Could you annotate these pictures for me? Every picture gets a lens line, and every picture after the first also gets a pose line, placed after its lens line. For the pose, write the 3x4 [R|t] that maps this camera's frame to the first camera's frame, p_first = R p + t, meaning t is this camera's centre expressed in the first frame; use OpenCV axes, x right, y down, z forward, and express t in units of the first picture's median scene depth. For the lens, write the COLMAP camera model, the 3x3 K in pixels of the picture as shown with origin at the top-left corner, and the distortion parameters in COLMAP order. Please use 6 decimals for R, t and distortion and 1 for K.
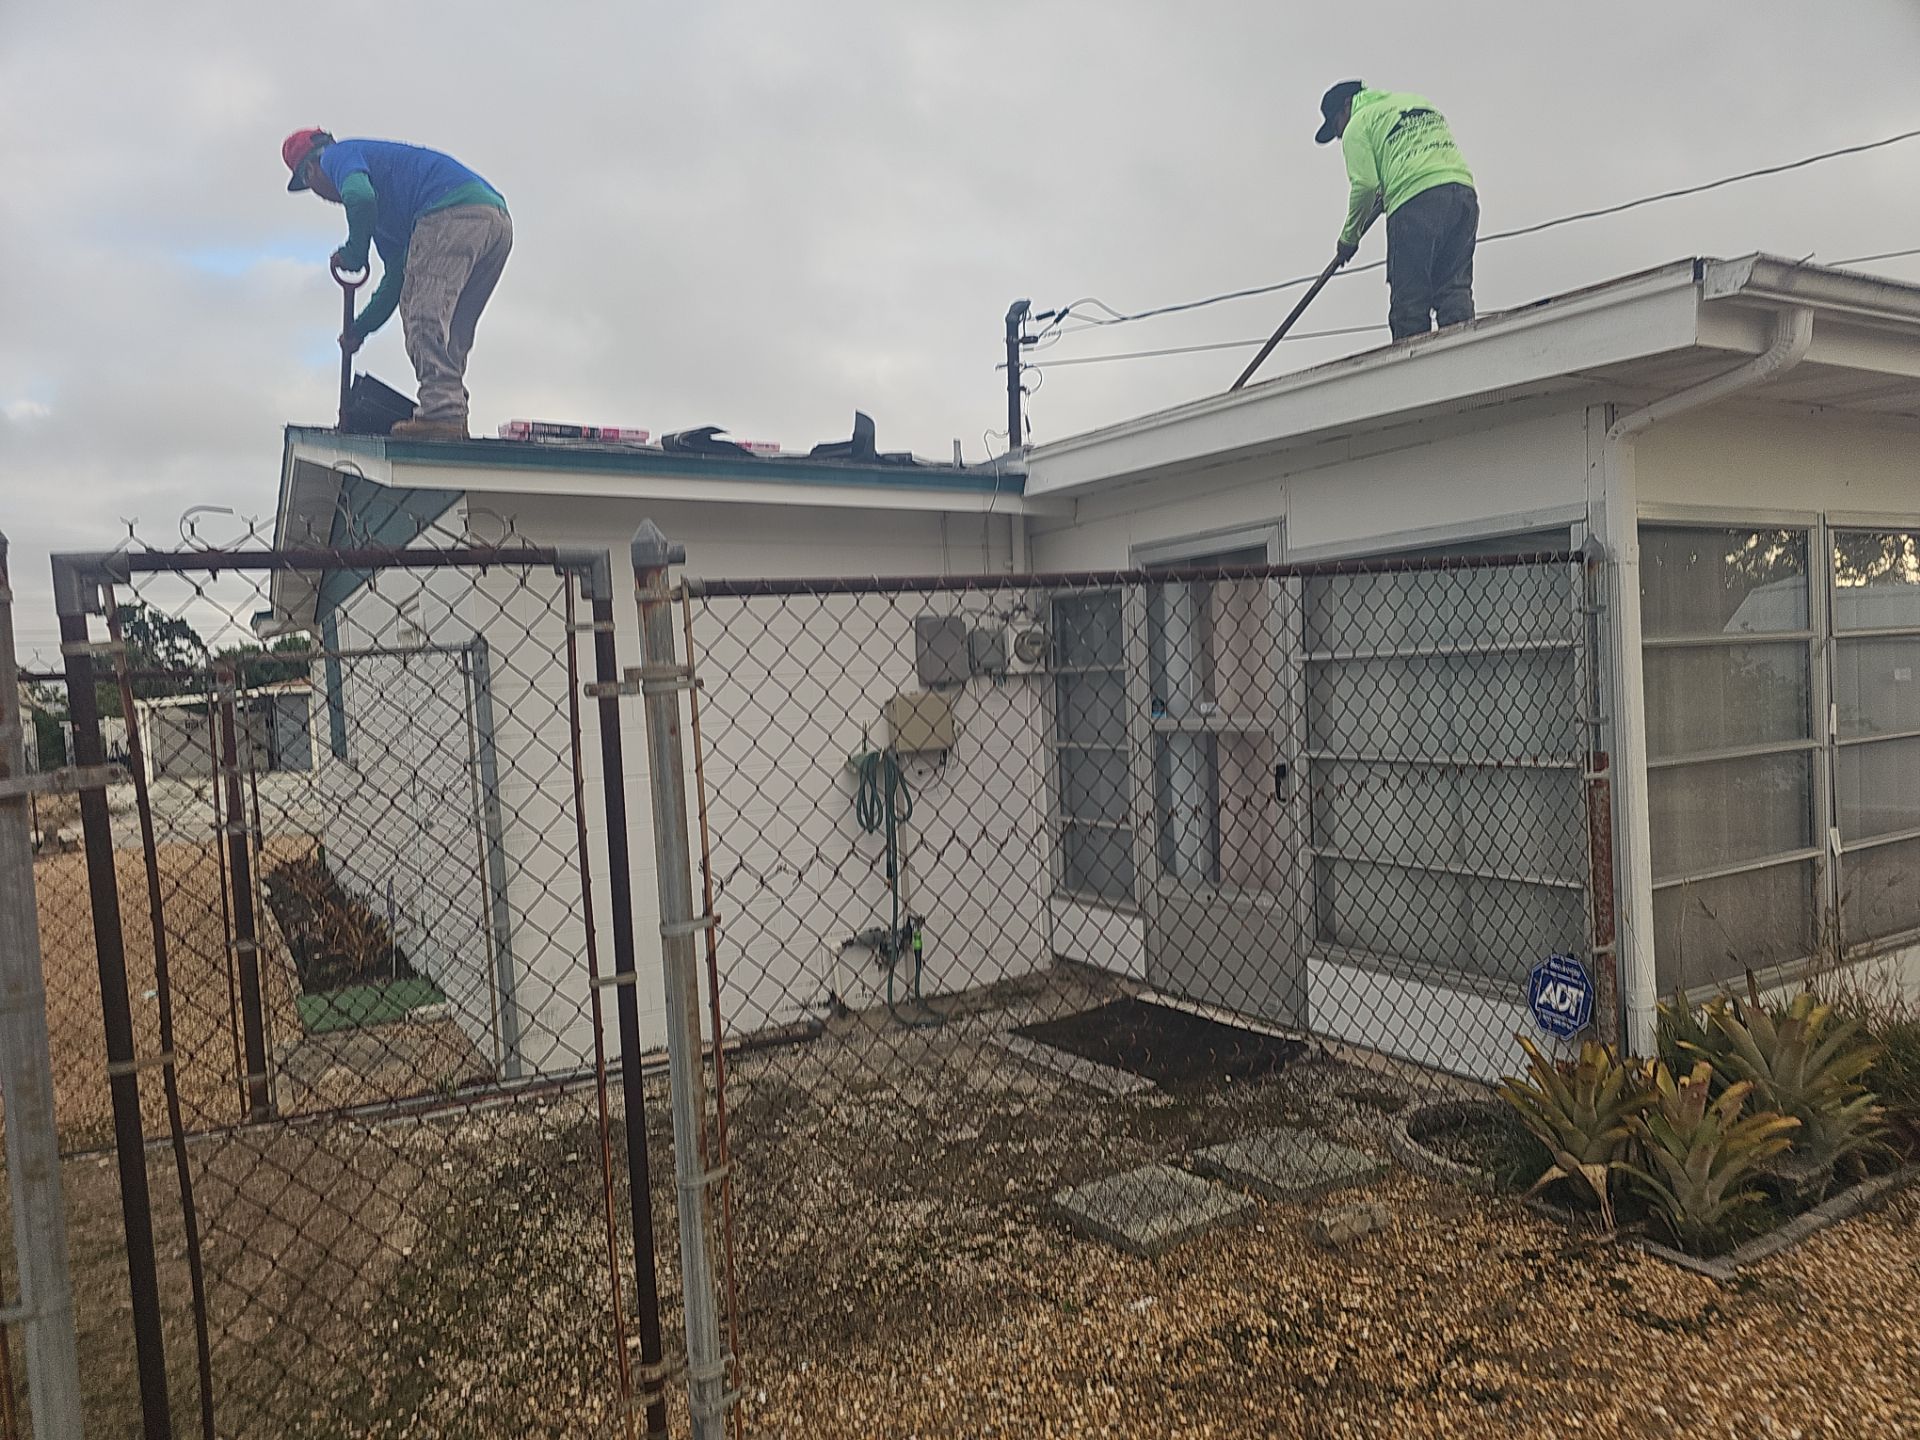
lens RADIAL K [[1197.1, 0, 960.0], [0, 1197.1, 720.0], [0, 0, 1]] dist [0.031775, -0.022031]
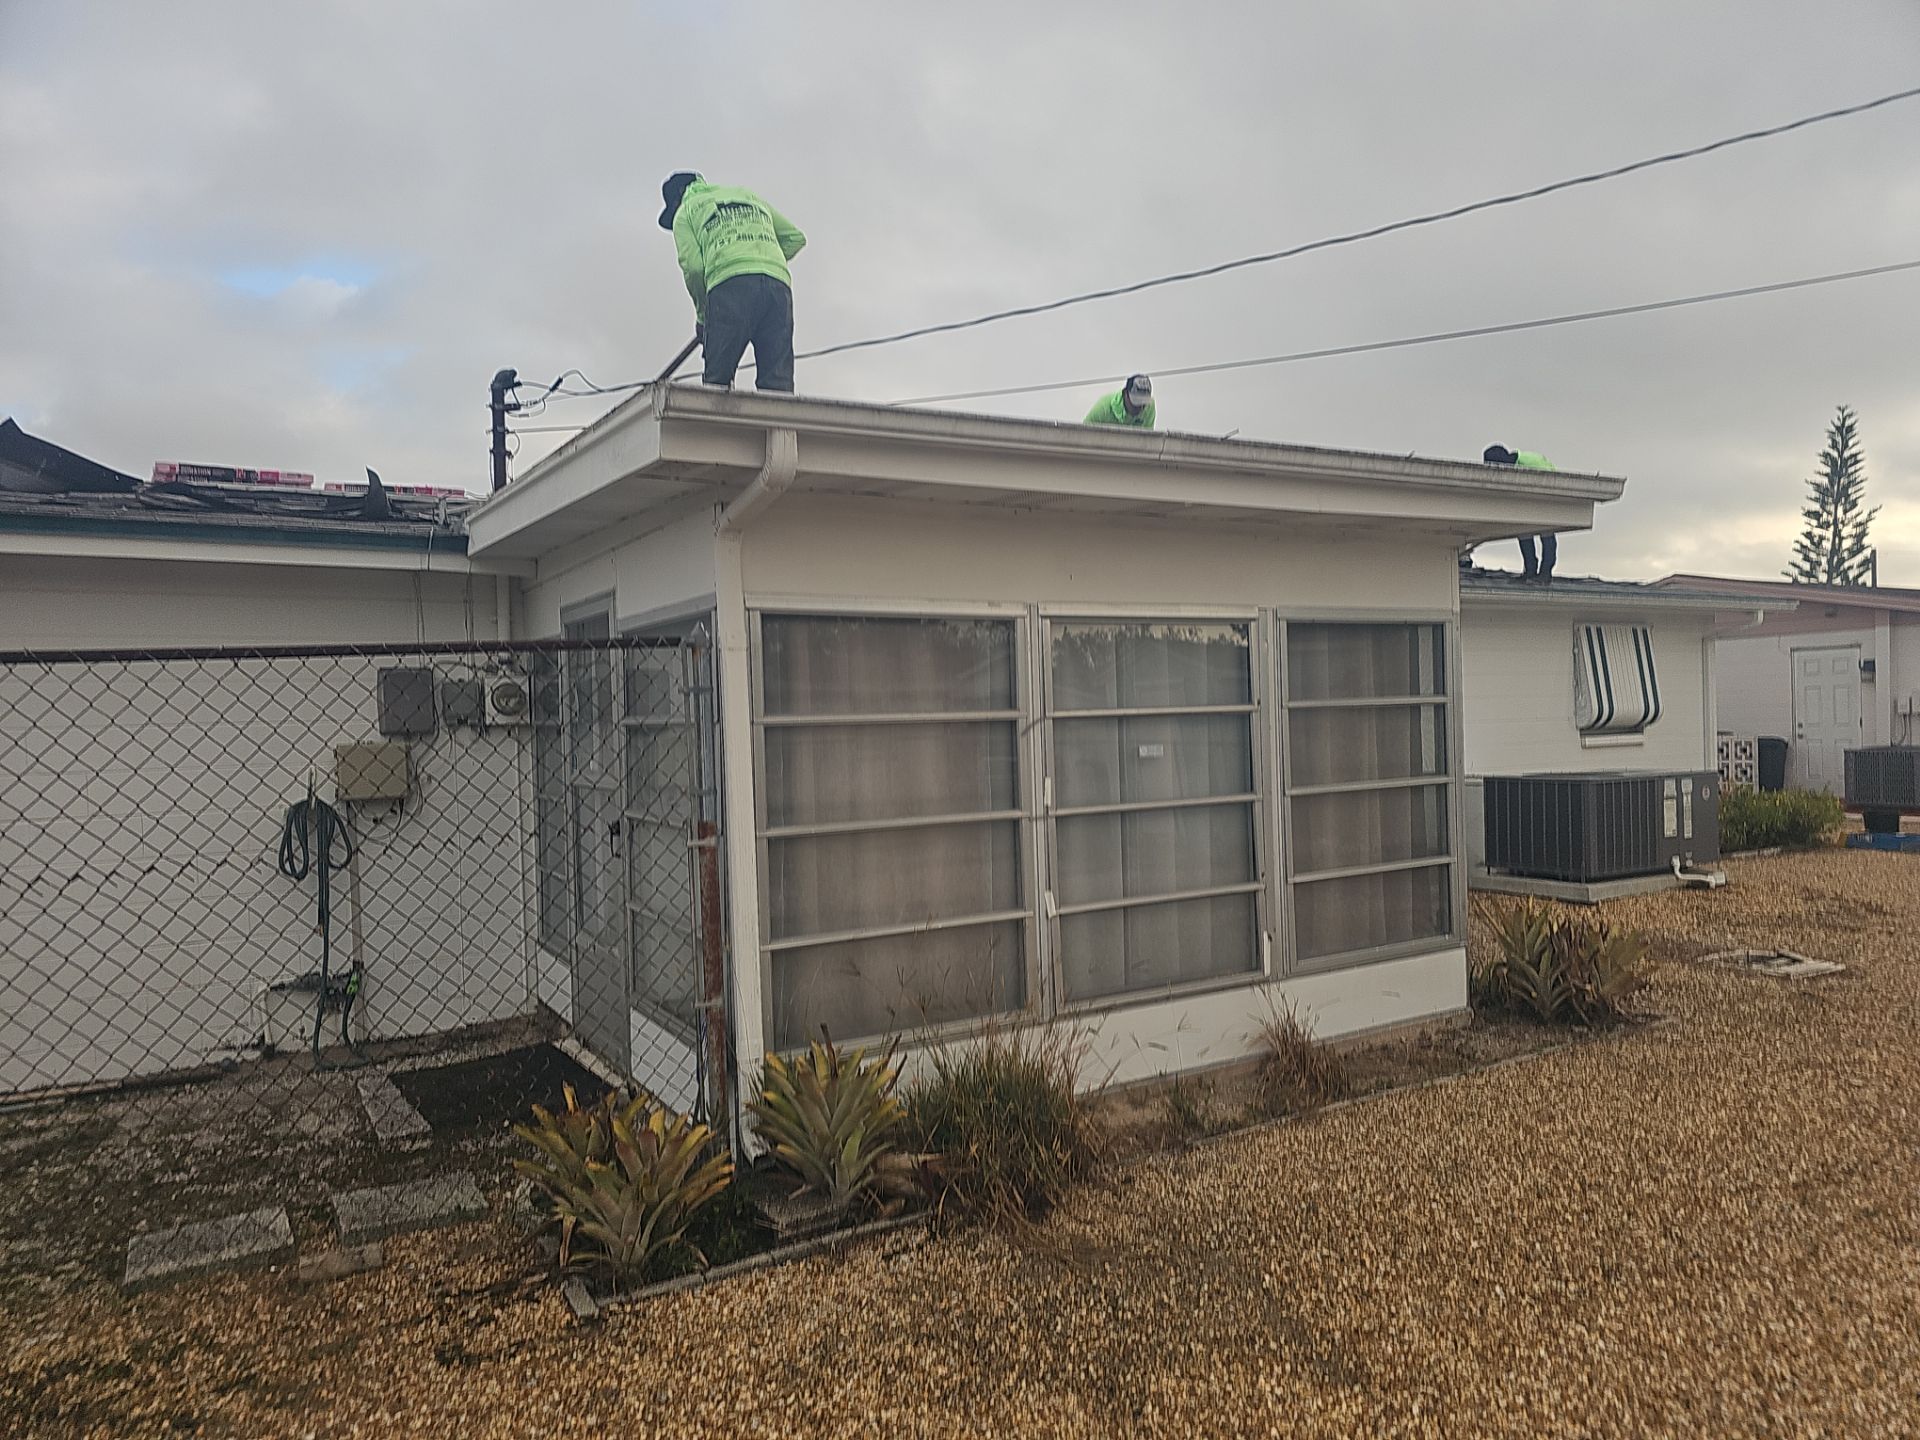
lens RADIAL K [[1209.9, 0, 964.6], [0, 1209.9, 706.2], [0, 0, 1]] dist [0.041450, -0.023299]
pose [[0.999870, 0.015401, 0.004677, 0.614757], [-0.015242, 0.999366, -0.032182, -0.037228], [-0.005169, 0.032106, 0.999471, -0.079132]]
